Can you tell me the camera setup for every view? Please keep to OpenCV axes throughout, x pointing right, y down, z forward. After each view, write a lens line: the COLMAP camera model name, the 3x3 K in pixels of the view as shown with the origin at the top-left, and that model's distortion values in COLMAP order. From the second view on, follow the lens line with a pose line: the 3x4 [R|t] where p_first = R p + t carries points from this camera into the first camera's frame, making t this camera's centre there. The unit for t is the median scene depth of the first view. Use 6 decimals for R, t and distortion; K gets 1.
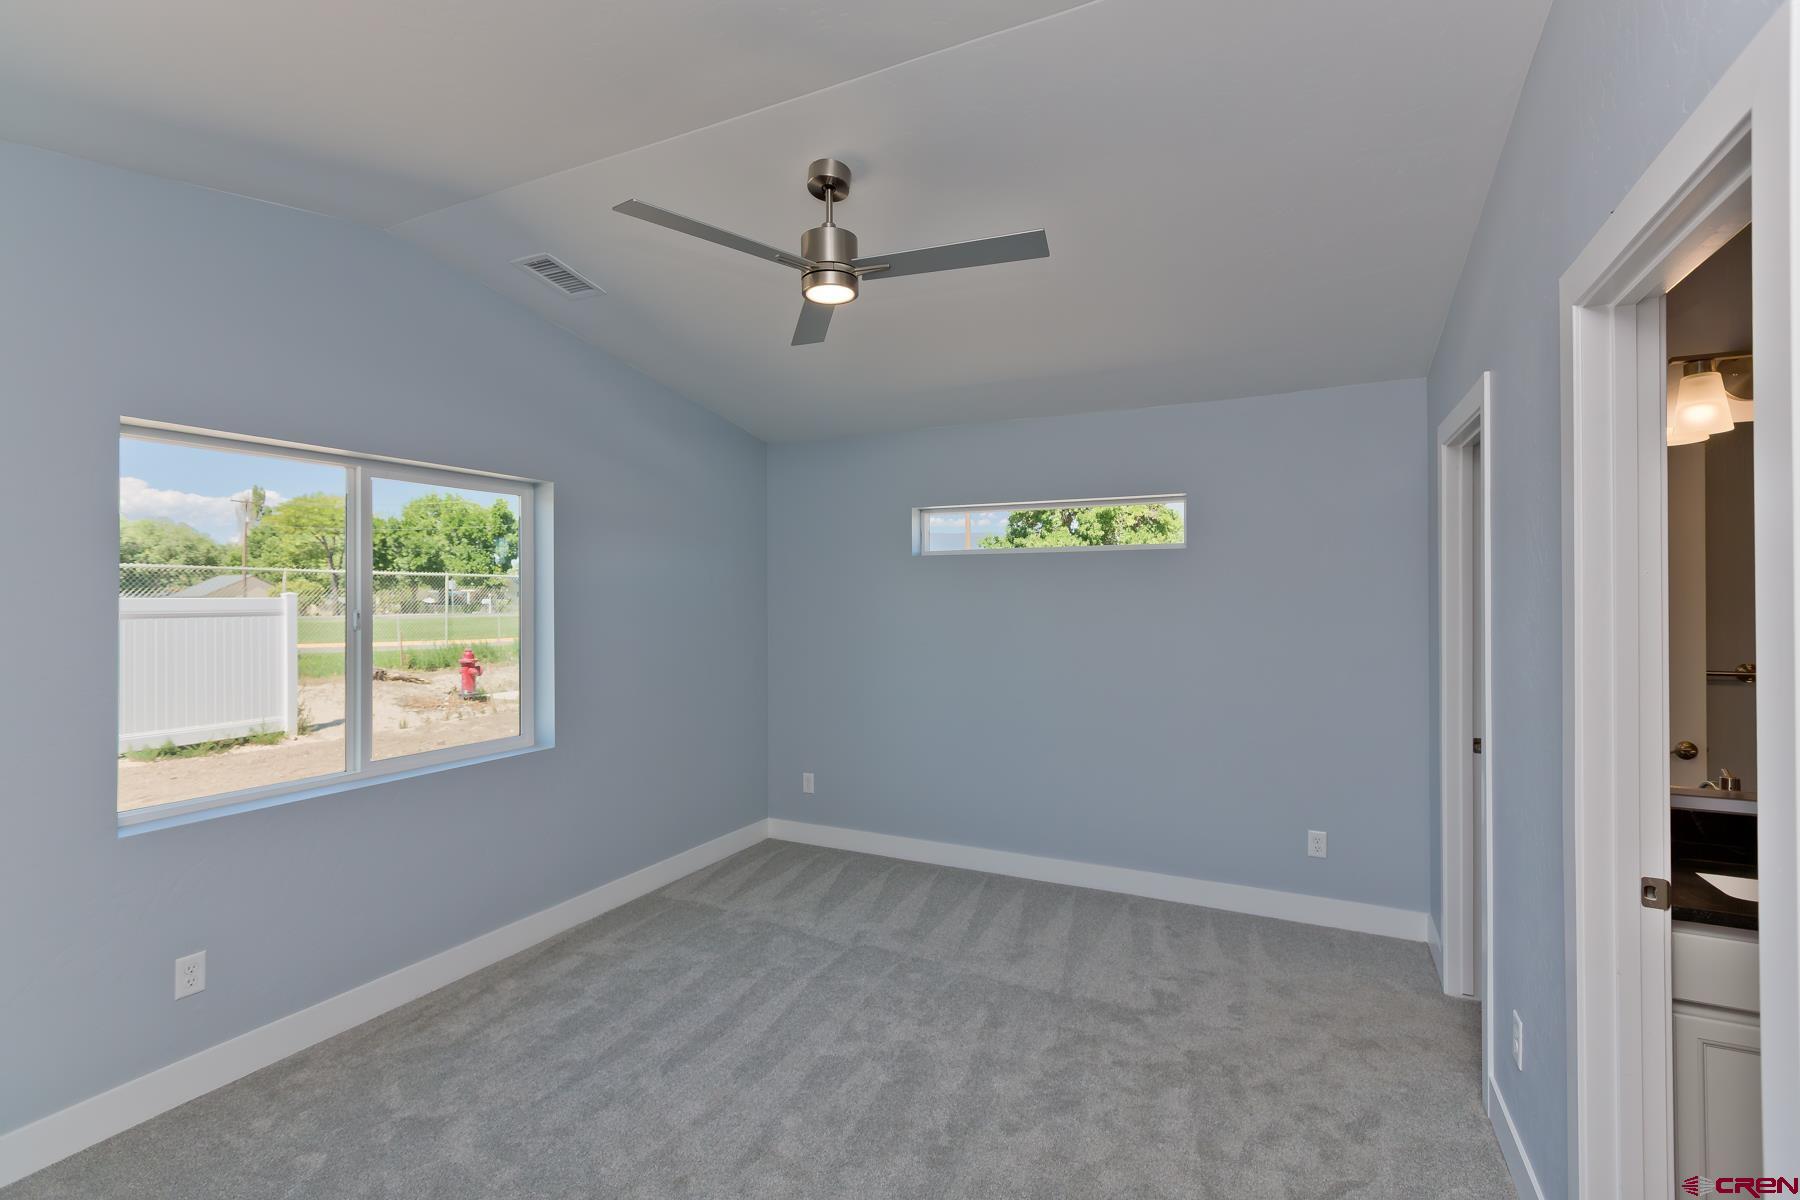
lens RADIAL K [[820.7, 0, 897.3], [0, 820.7, 591.7], [0, 0, 1]] dist [0.002851, -0.002251]
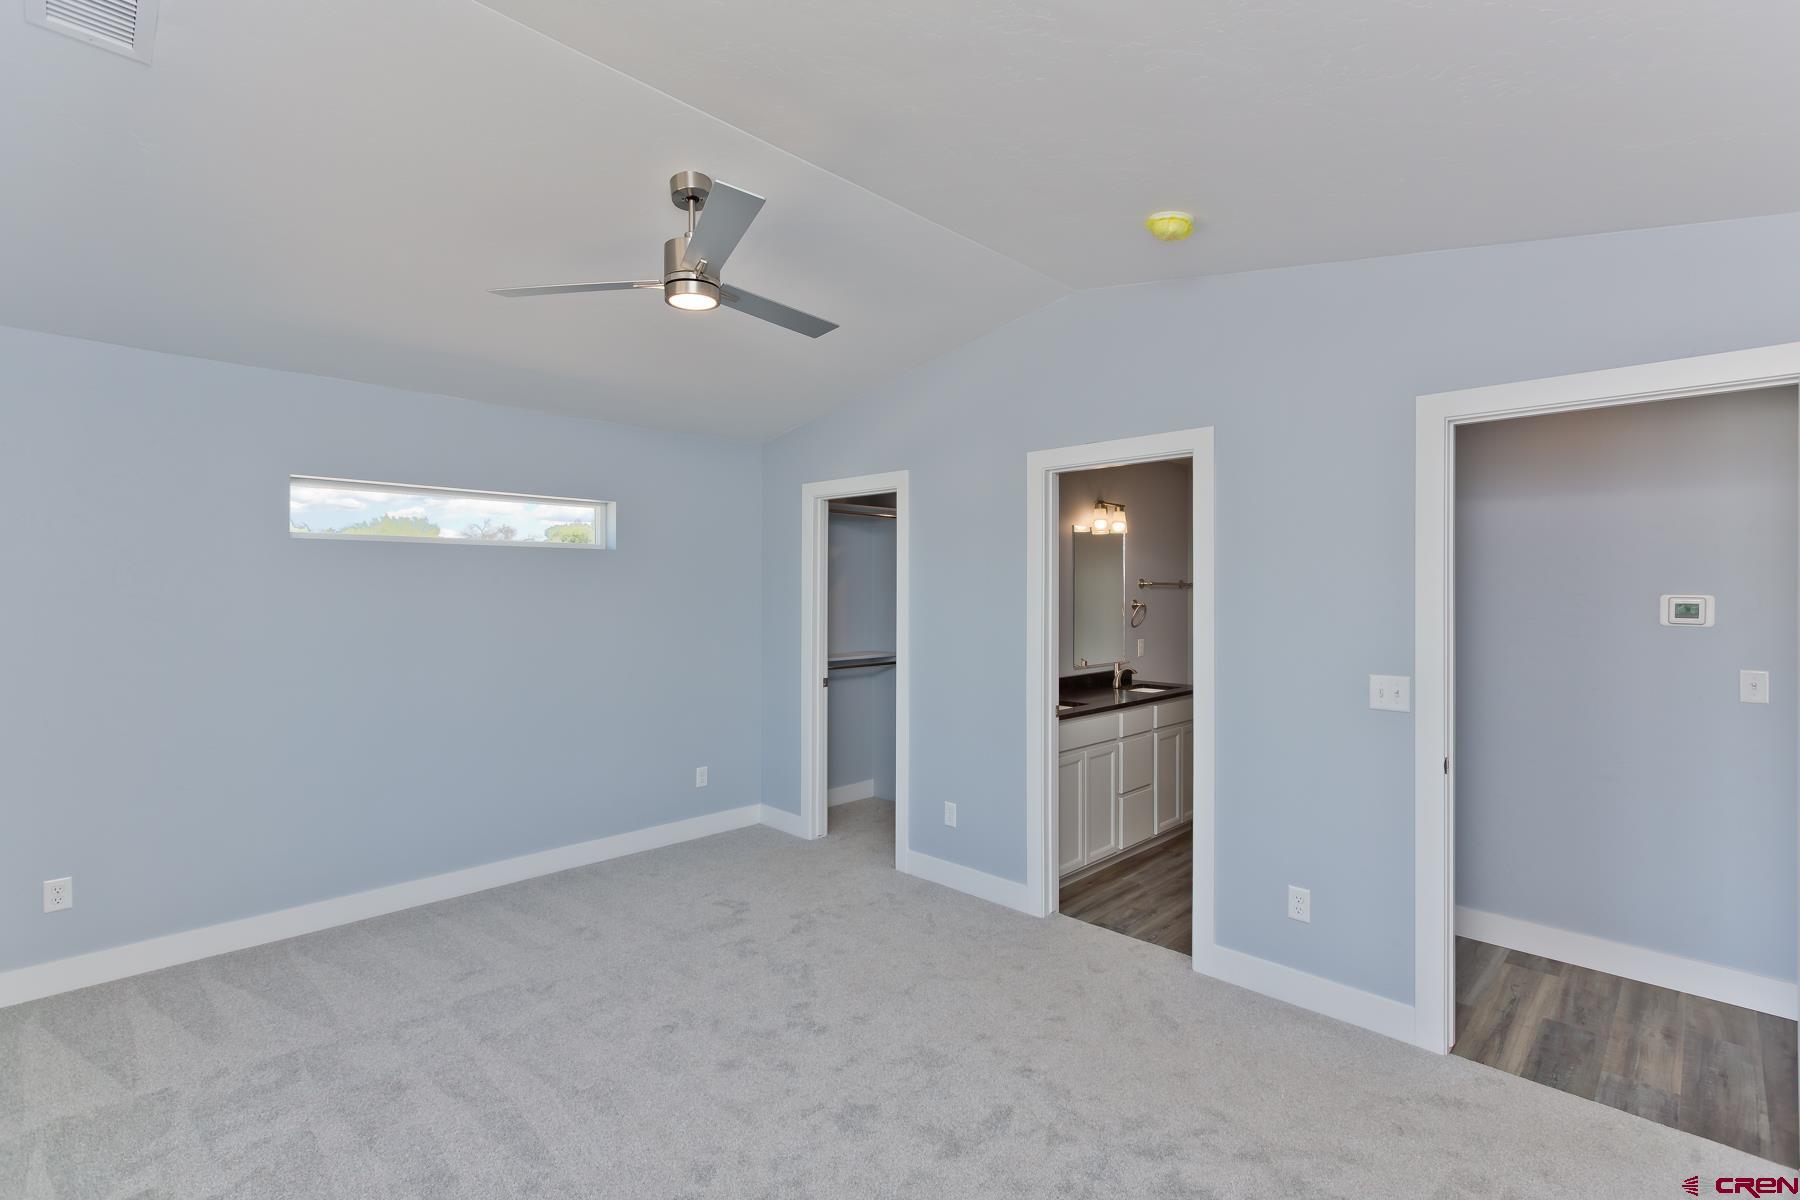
lens RADIAL K [[820.7, 0, 908.4], [0, 820.7, 609.5], [0, 0, 1]] dist [0.002851, -0.002251]
pose [[0.298362, -0.019302, 0.954258, -0.854775], [-0.009920, 0.999679, 0.023323, -0.000741], [-0.954401, -0.016425, 0.298075, 0.368699]]
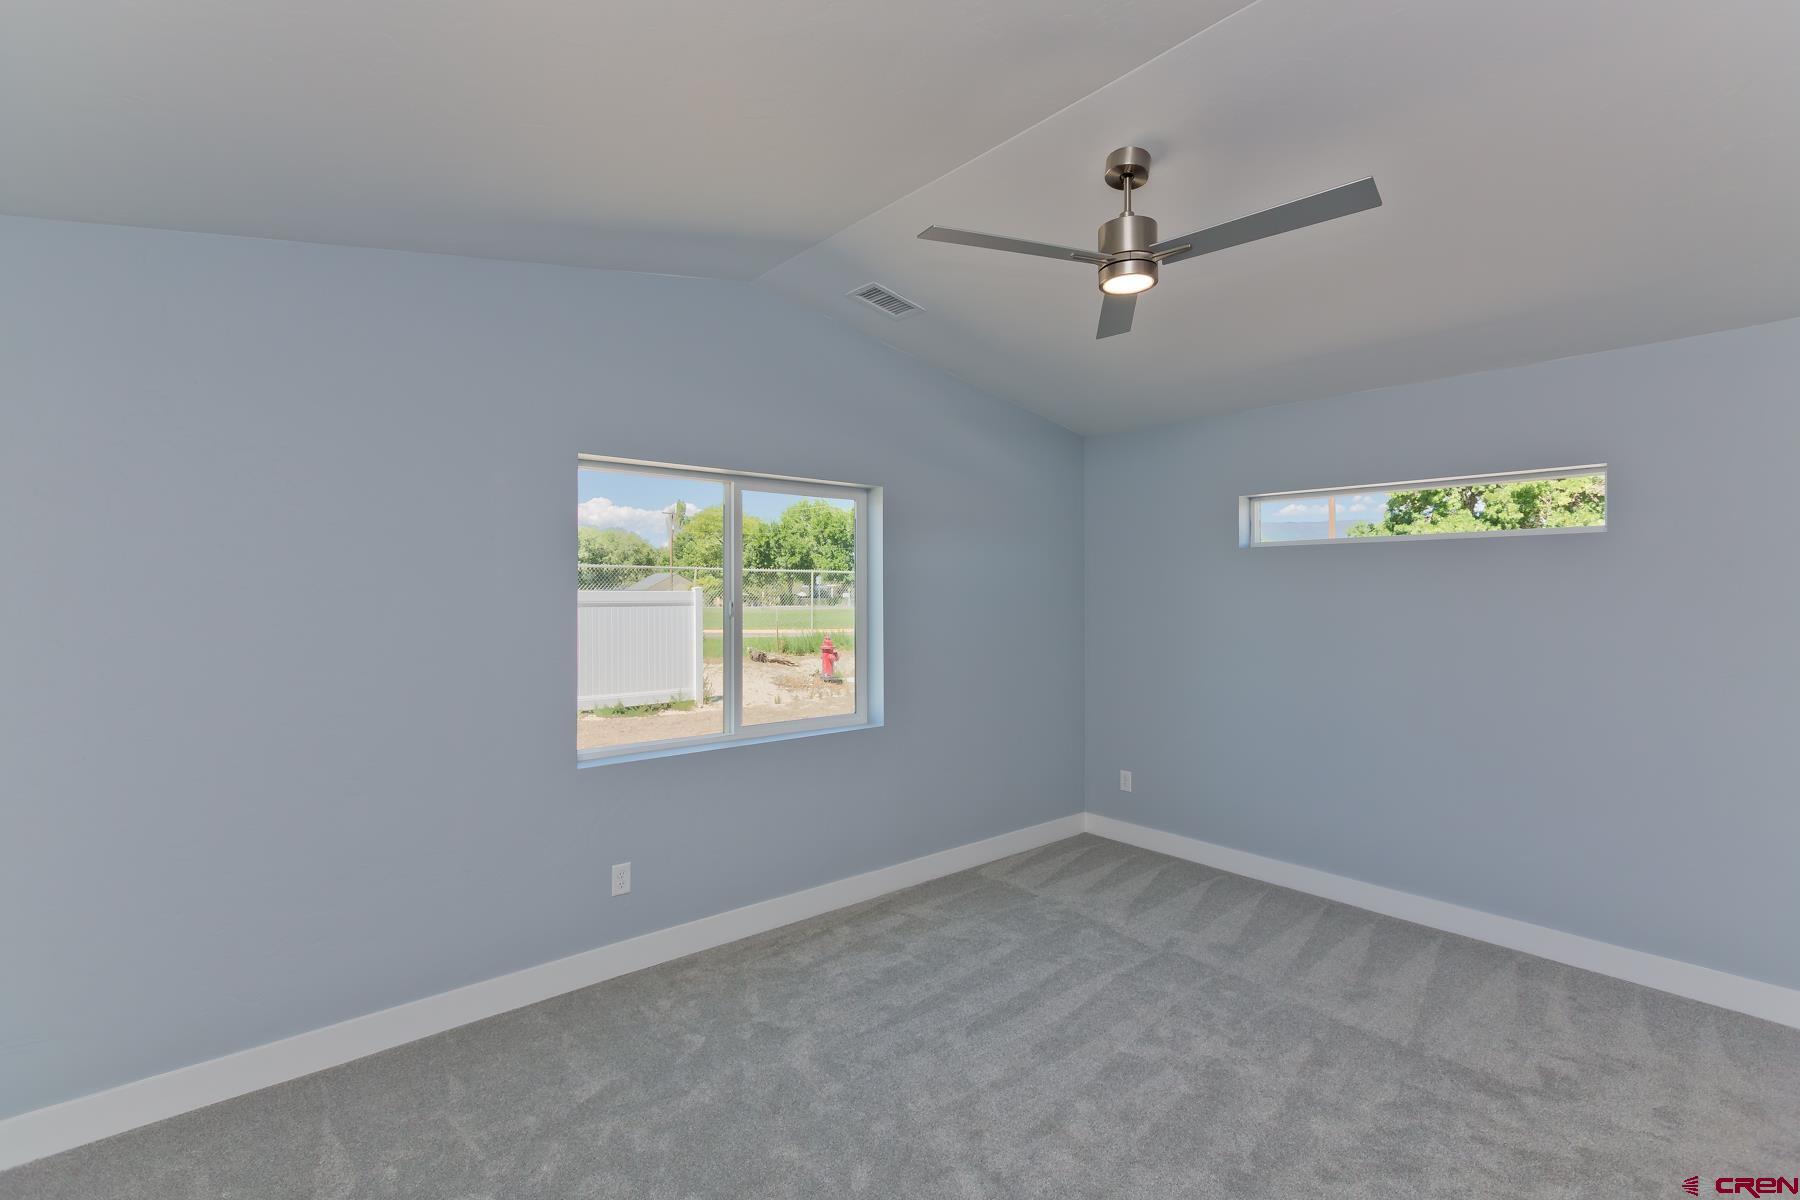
lens RADIAL K [[820.7, 0, 889.2], [0, 820.7, 594.0], [0, 0, 1]] dist [0.002851, -0.002251]
pose [[0.916601, 0.004670, -0.399777, 0.042135], [-0.001131, 0.999958, 0.009089, 0.001232], [0.399803, -0.007879, 0.916567, -0.018355]]
